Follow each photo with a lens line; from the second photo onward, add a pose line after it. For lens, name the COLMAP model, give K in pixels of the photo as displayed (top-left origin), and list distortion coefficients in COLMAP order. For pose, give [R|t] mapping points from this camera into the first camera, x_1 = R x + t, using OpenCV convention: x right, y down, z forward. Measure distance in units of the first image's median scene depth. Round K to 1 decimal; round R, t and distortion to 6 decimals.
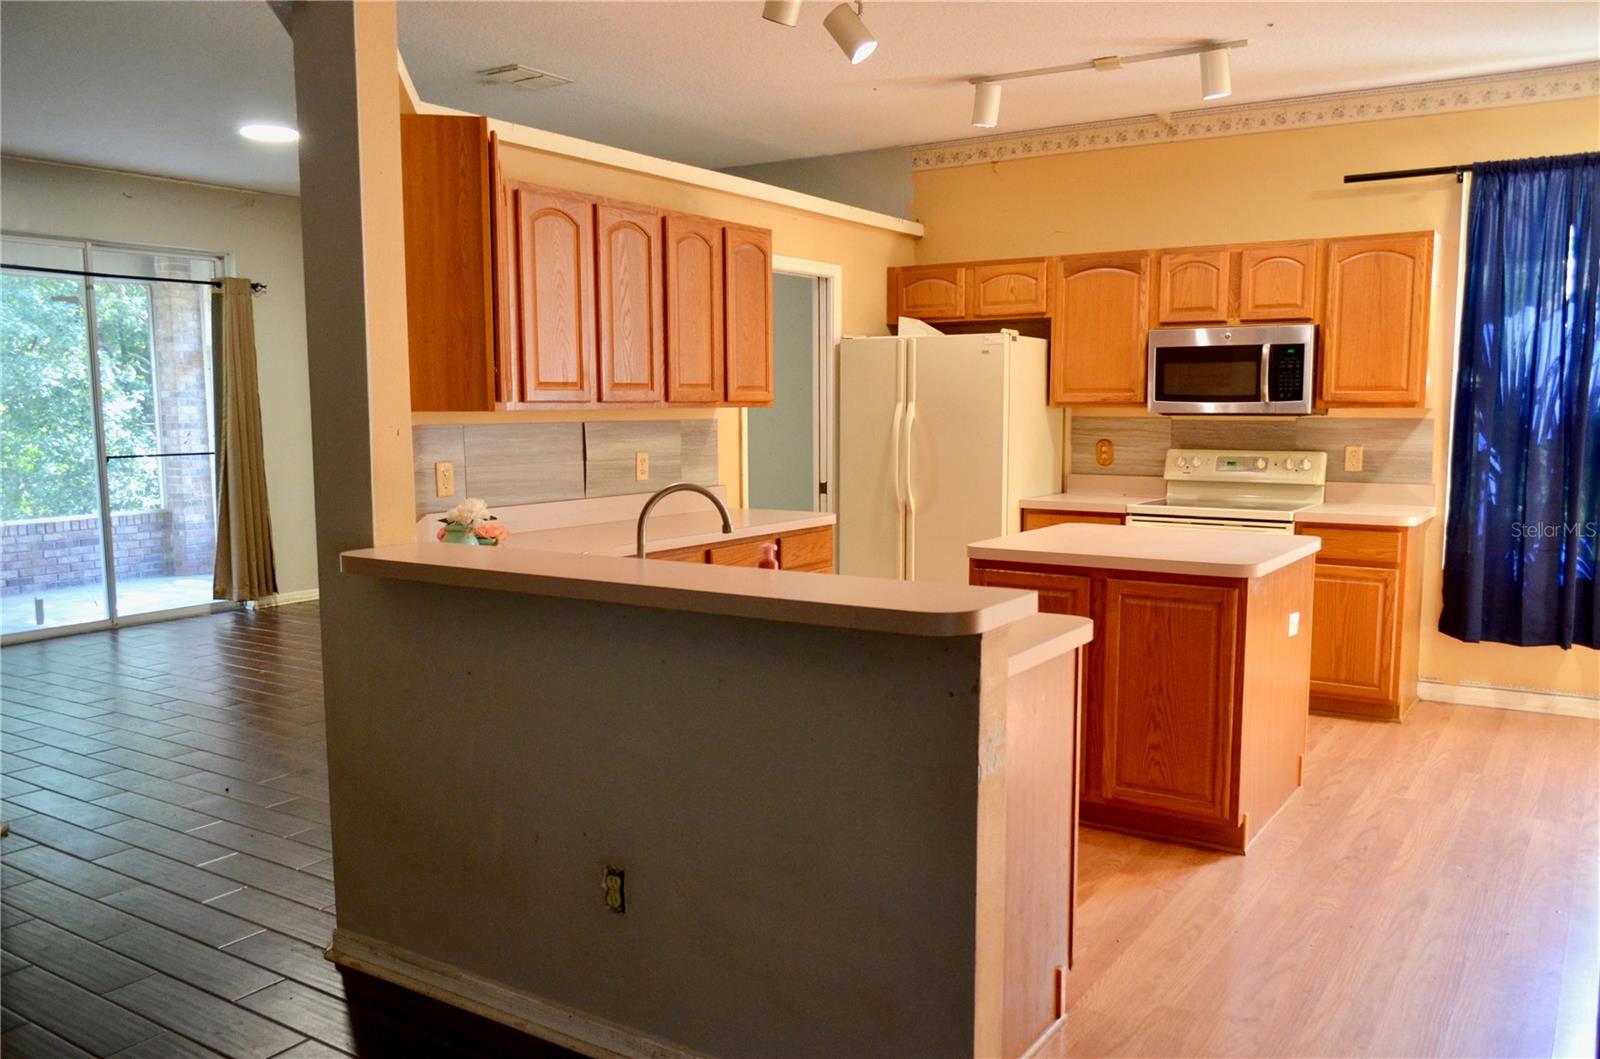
lens RADIAL K [[1263.6, 0, 806.6], [0, 1263.6, 542.8], [0, 0, 1]] dist [-0.005405, 0.000472]
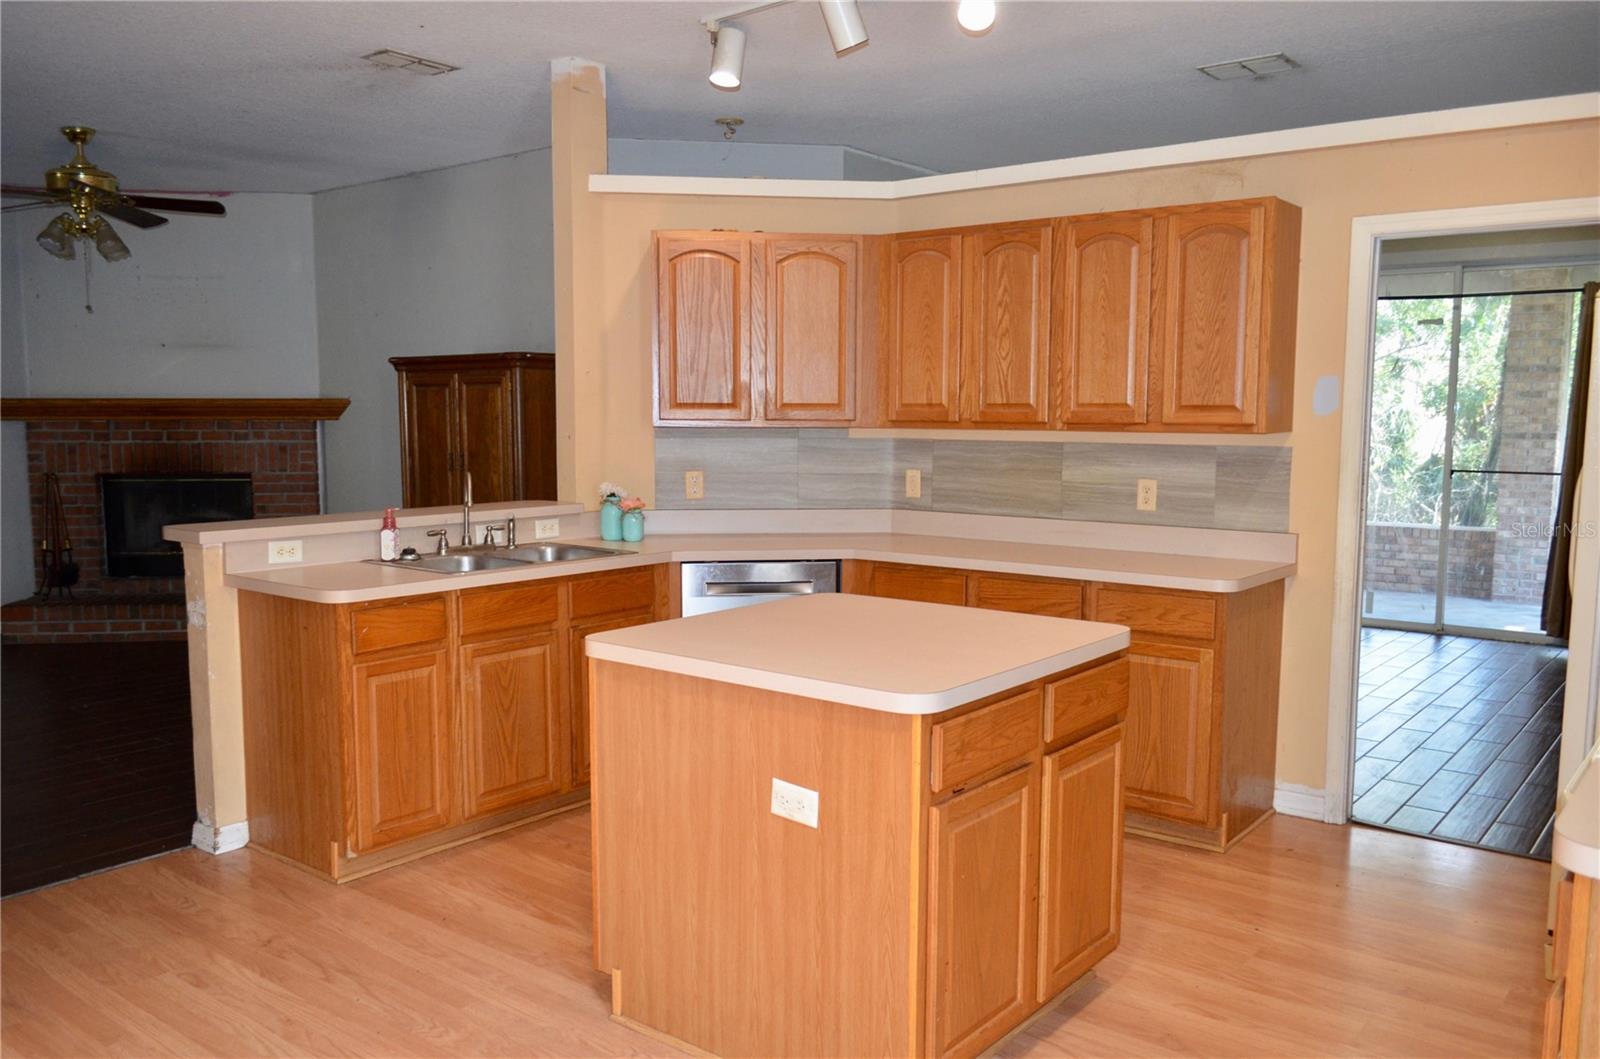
lens RADIAL K [[1263.6, 0, 806.6], [0, 1263.6, 542.8], [0, 0, 1]] dist [-0.005405, 0.000472]
pose [[-0.083166, 0.109231, -0.990531, 0.493681], [-0.112707, 0.986566, 0.118257, -0.066748], [0.990142, 0.121474, -0.069738, 0.522247]]
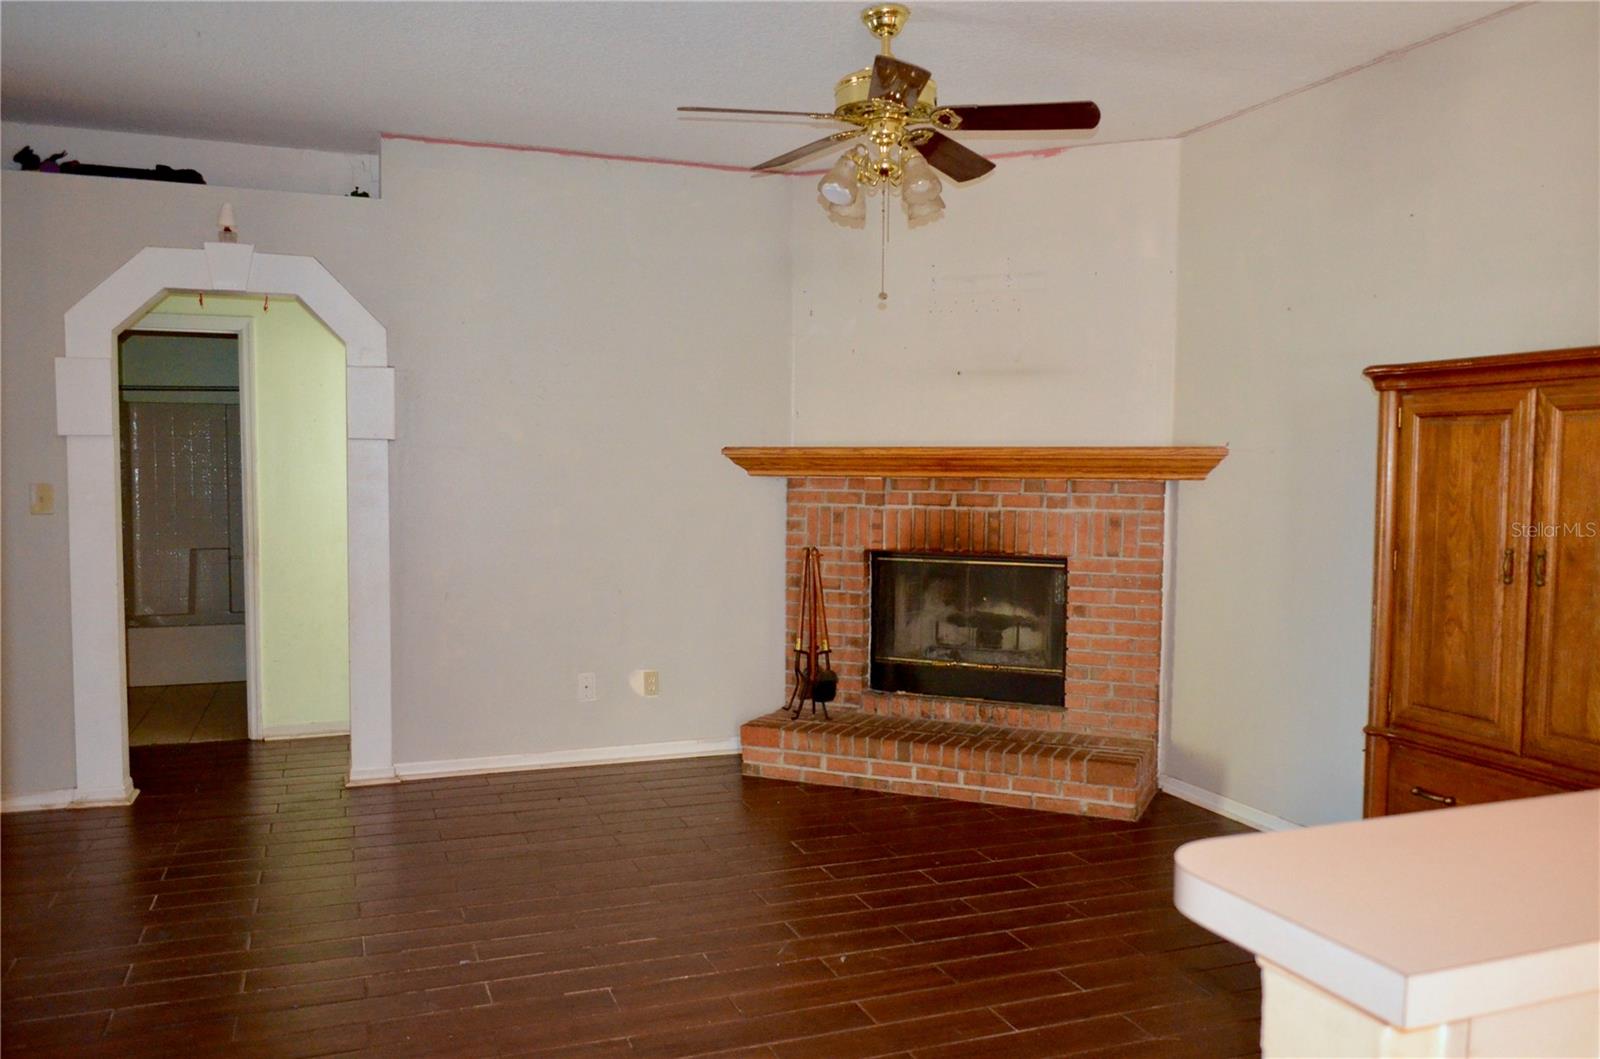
lens RADIAL K [[1239.5, 0, 811.9], [0, 1239.5, 548.2], [0, 0, 1]] dist [-0.009887, 0.003582]
pose [[-0.580860, 0.053615, -0.812236, 0.158308], [-0.095934, 0.986365, 0.133715, -0.034250], [0.808330, 0.155591, -0.567797, 0.280240]]
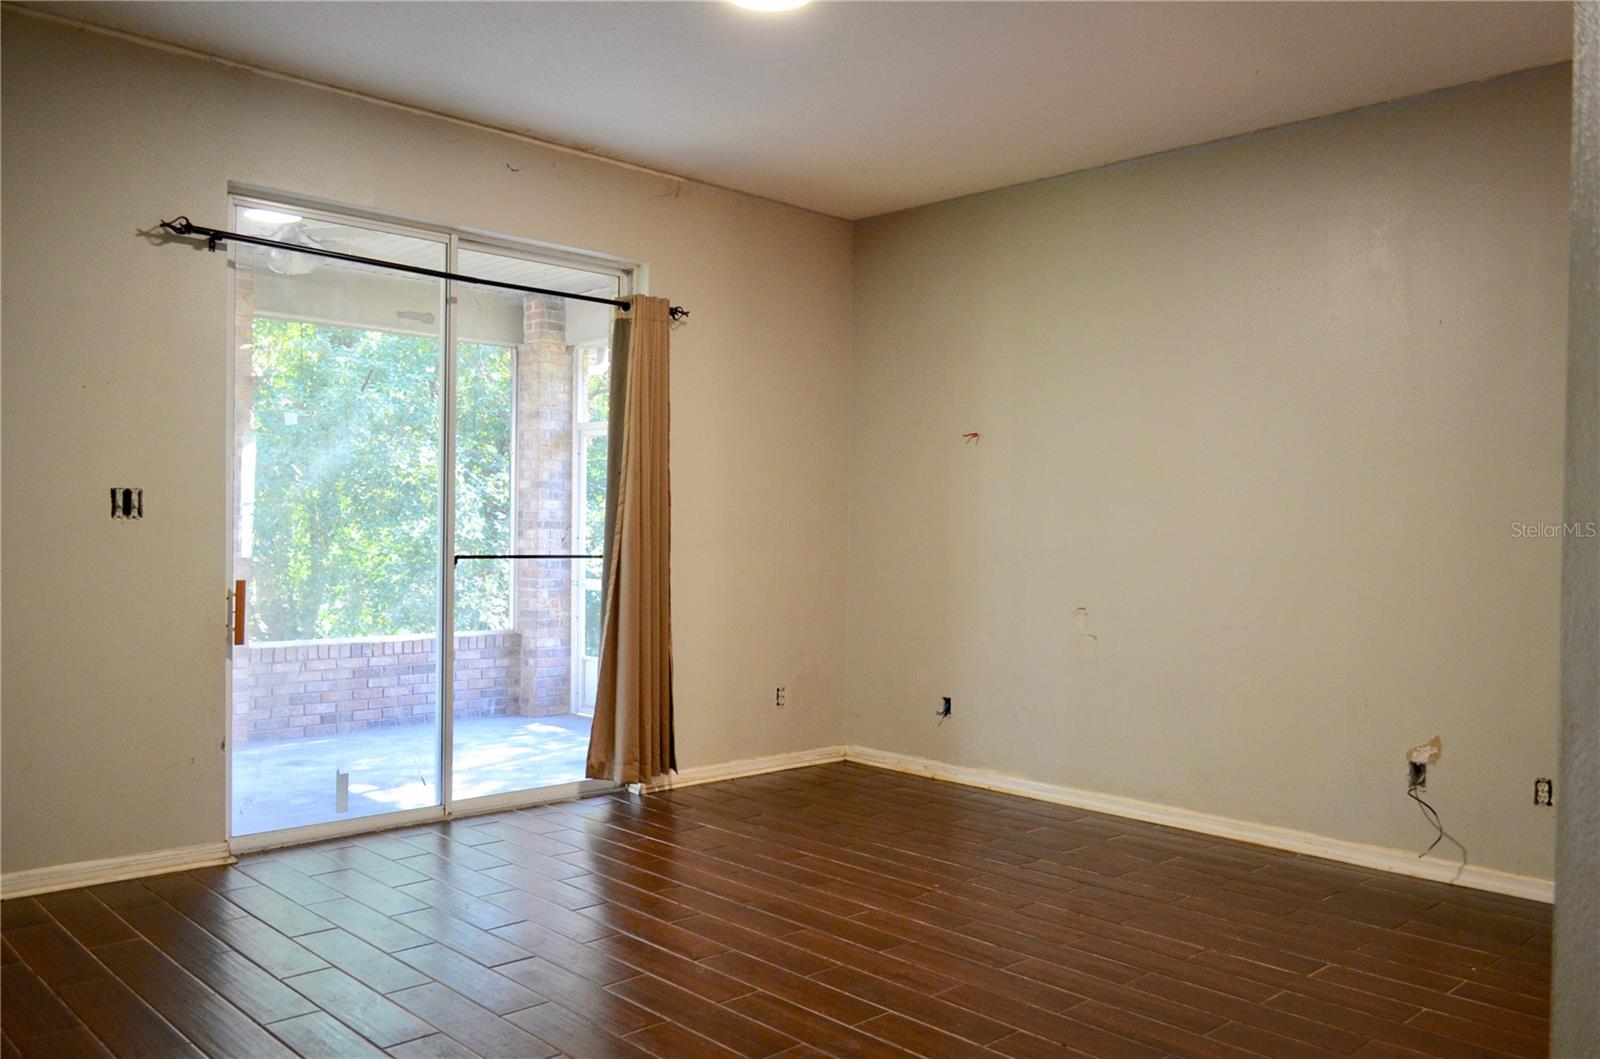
lens RADIAL K [[1239.5, 0, 811.9], [0, 1239.5, 548.2], [0, 0, 1]] dist [-0.009887, 0.003582]
pose [[0.975830, 0.026772, -0.216886, -0.220779], [-0.047869, 0.994551, -0.092611, -0.019998], [0.213225, 0.100755, 0.971794, 0.390026]]
